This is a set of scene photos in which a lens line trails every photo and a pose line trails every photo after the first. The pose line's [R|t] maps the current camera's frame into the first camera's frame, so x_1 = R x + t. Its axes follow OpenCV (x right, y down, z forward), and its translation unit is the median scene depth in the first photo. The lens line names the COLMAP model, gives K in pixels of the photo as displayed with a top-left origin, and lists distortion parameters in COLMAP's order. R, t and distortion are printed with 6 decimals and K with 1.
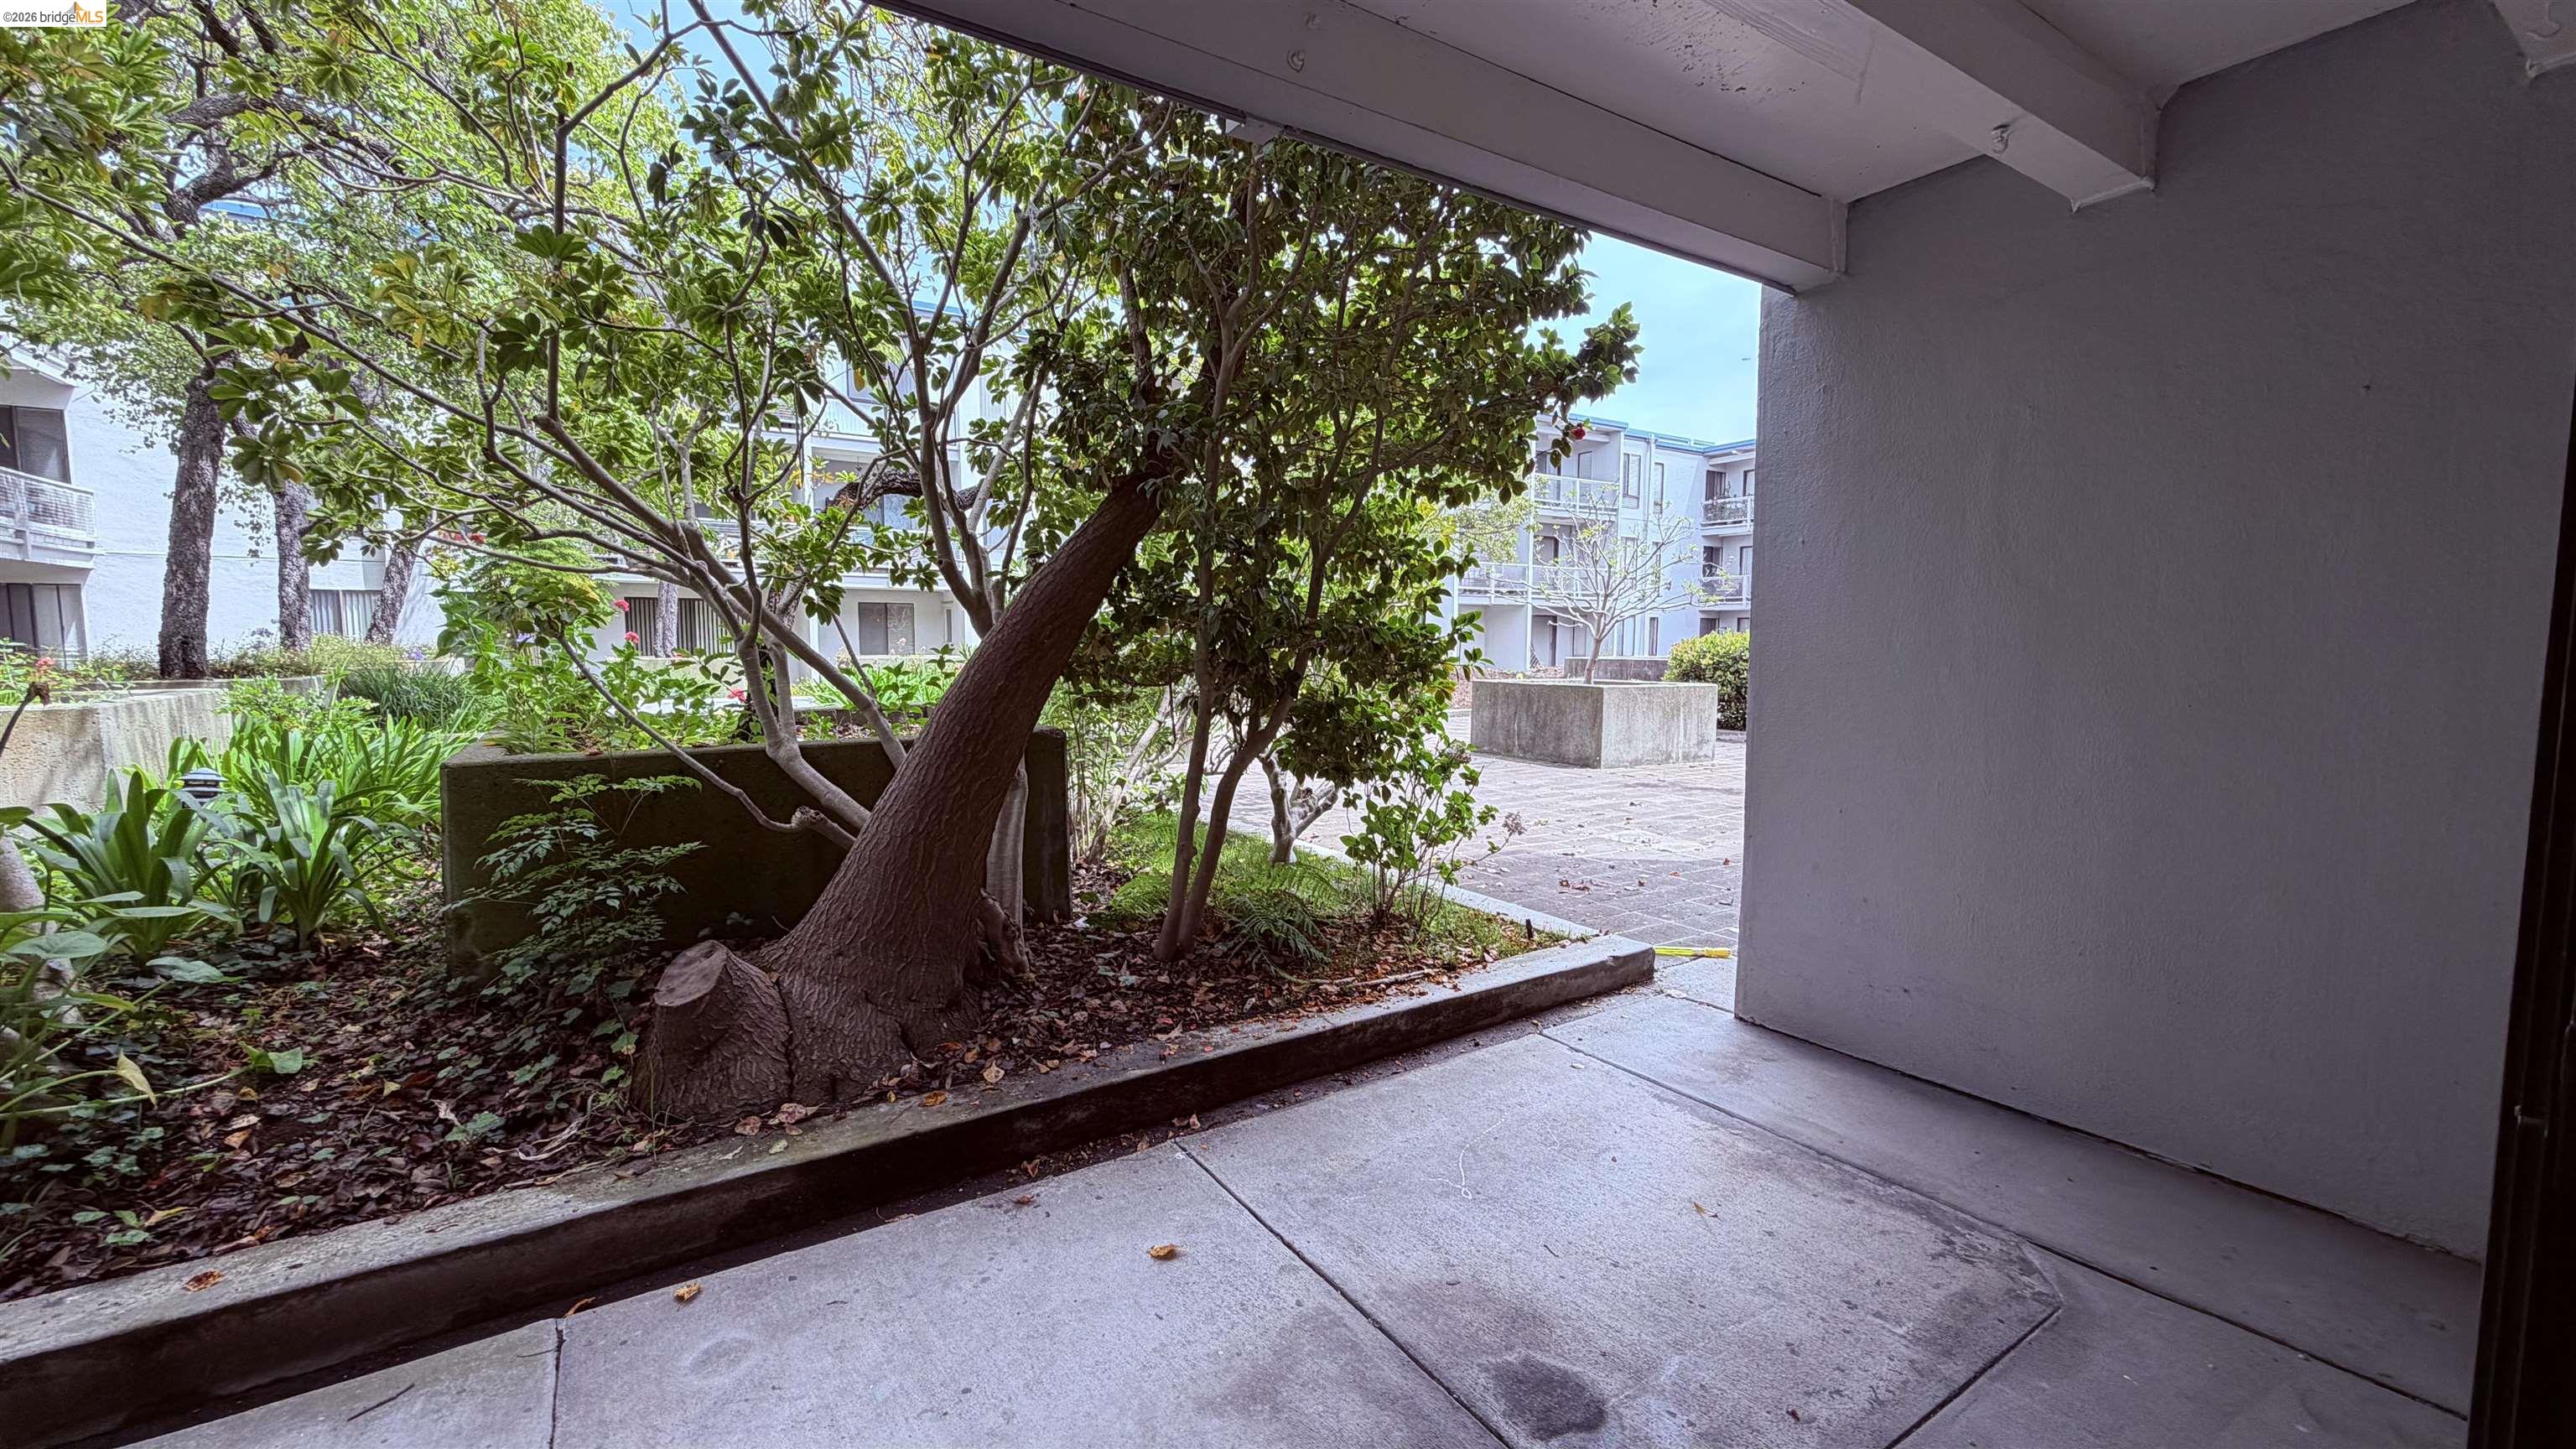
lens RADIAL K [[1016.8, 0, 1281.2], [0, 1016.8, 723.9], [0, 0, 1]] dist [-0.000202, 0.000279]
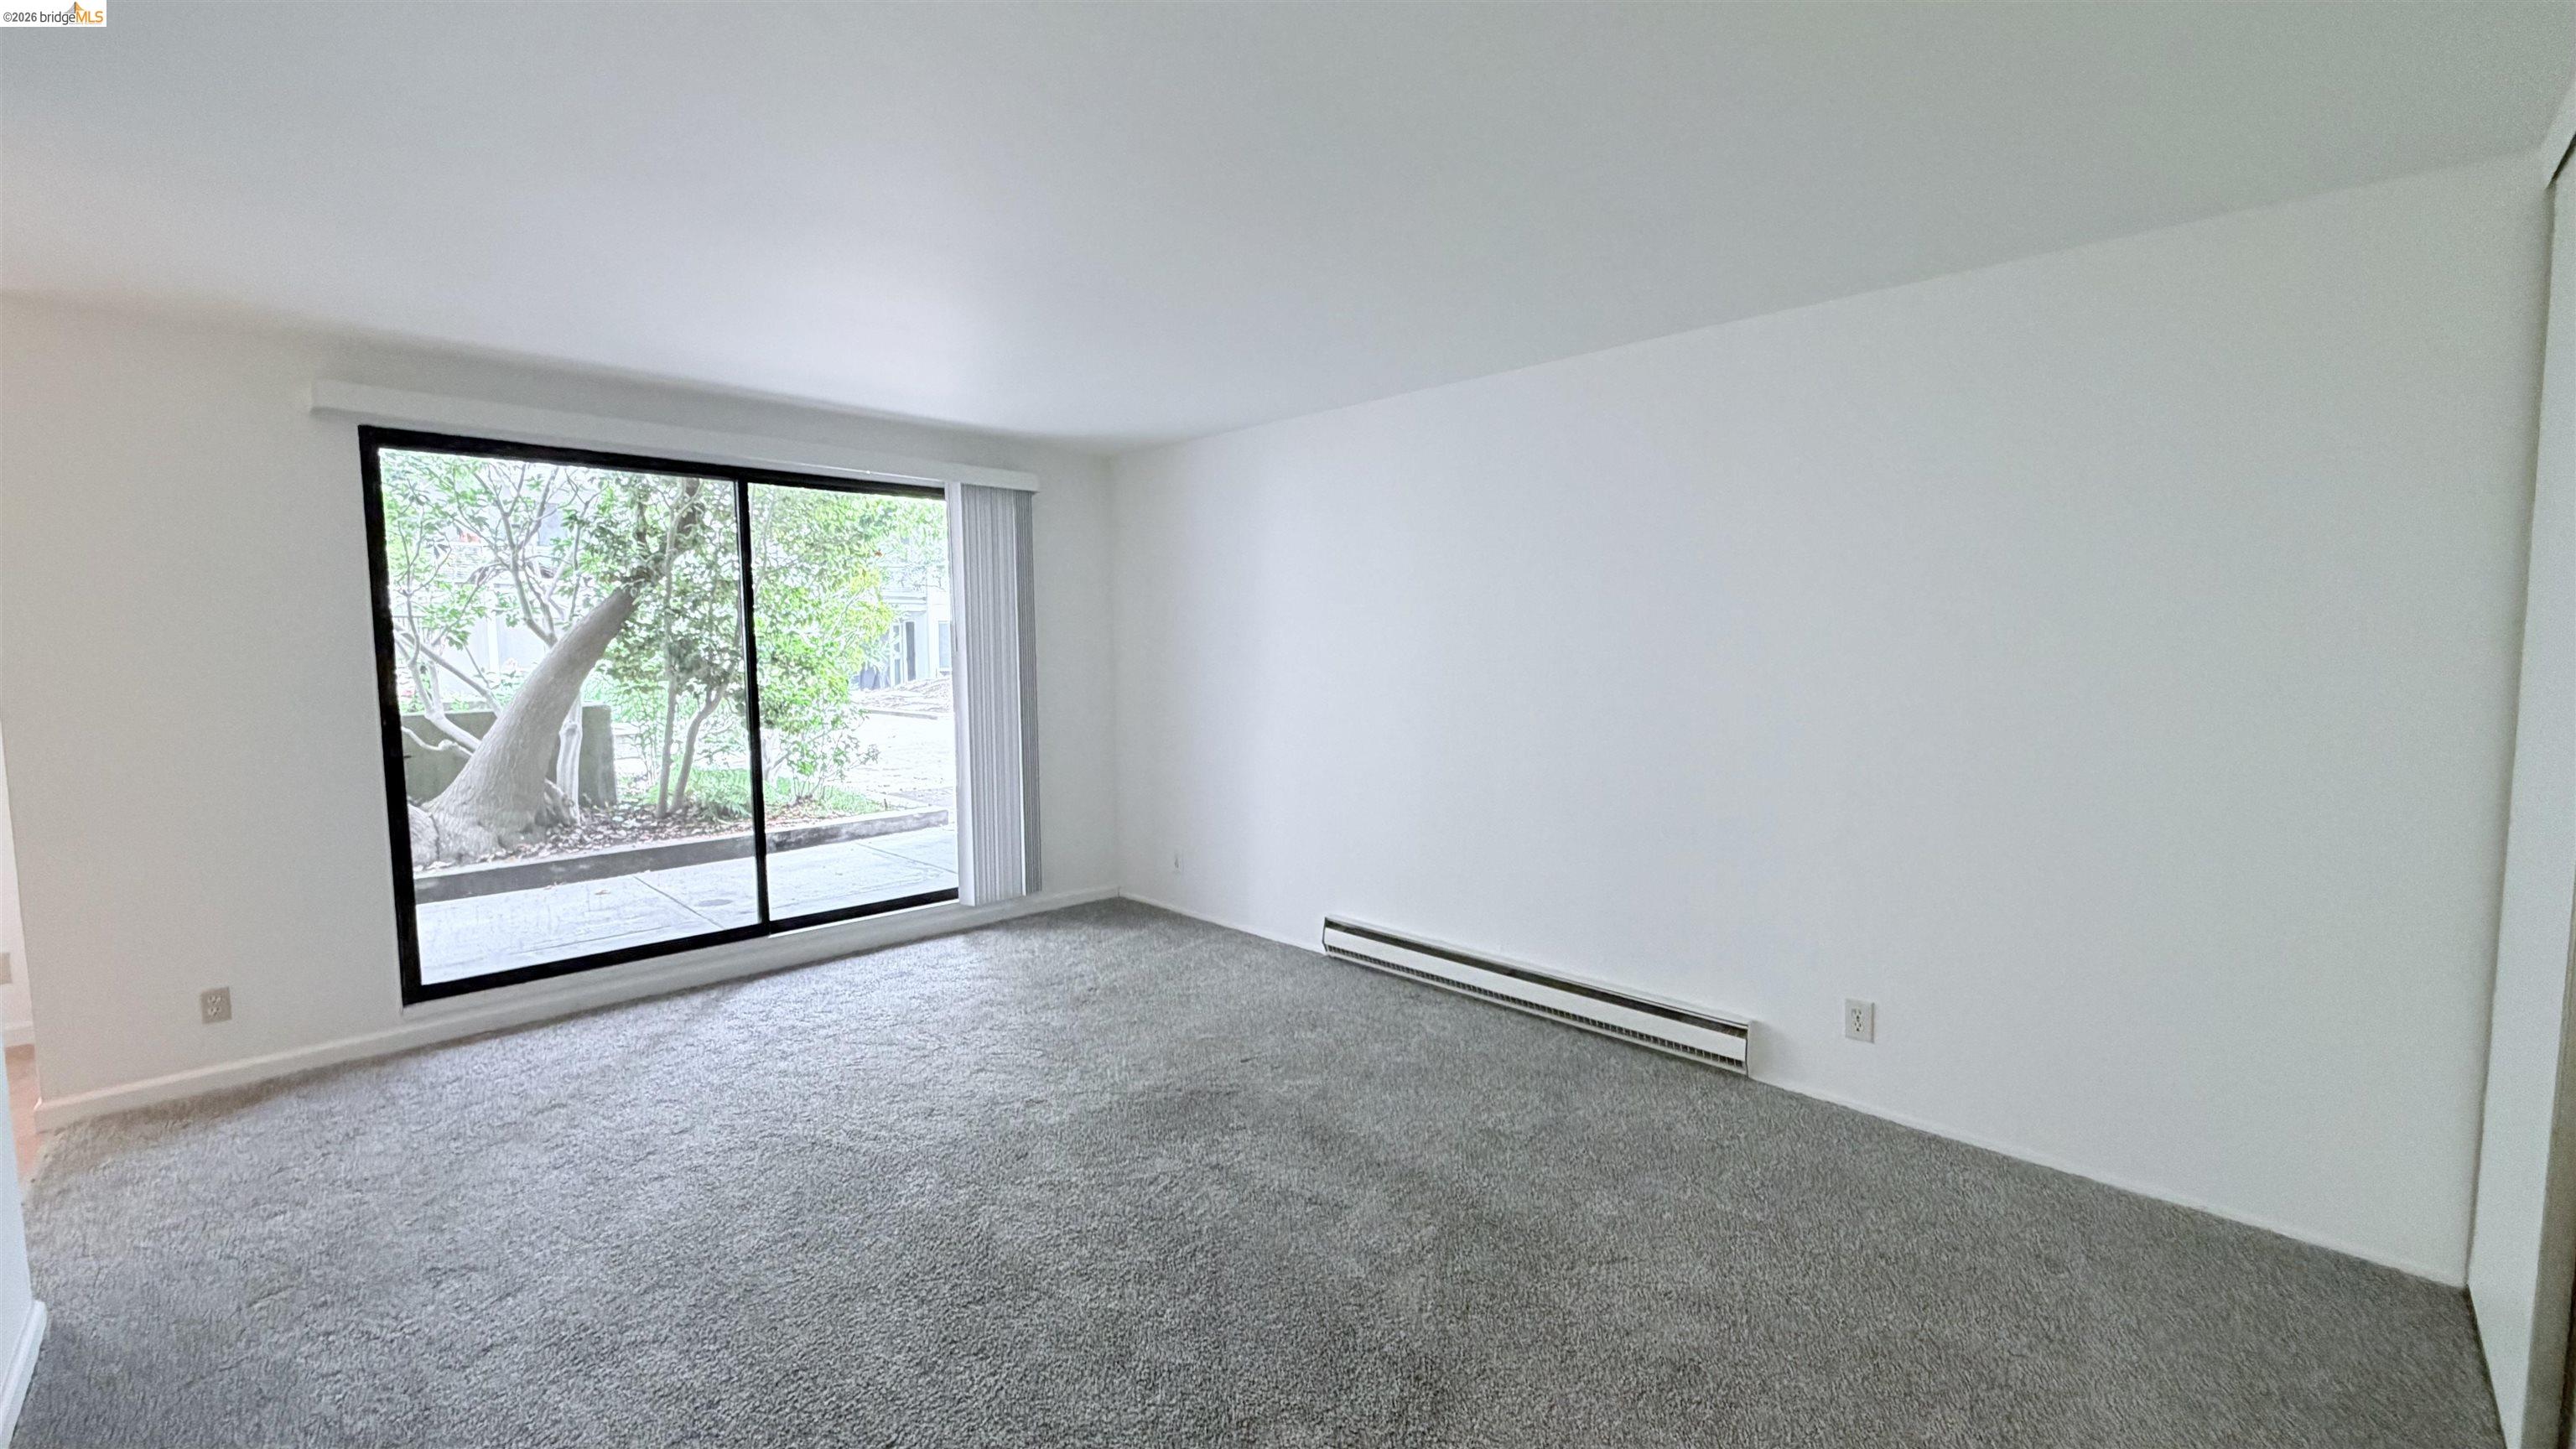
lens RADIAL K [[1016.8, 0, 1273.0], [0, 1016.8, 747.3], [0, 0, 1]] dist [-0.000202, 0.000279]
pose [[0.979192, -0.031460, 0.200481, 0.700270], [0.029922, 0.999495, 0.010699, 0.114853], [-0.200716, -0.004478, 0.979639, -1.248566]]
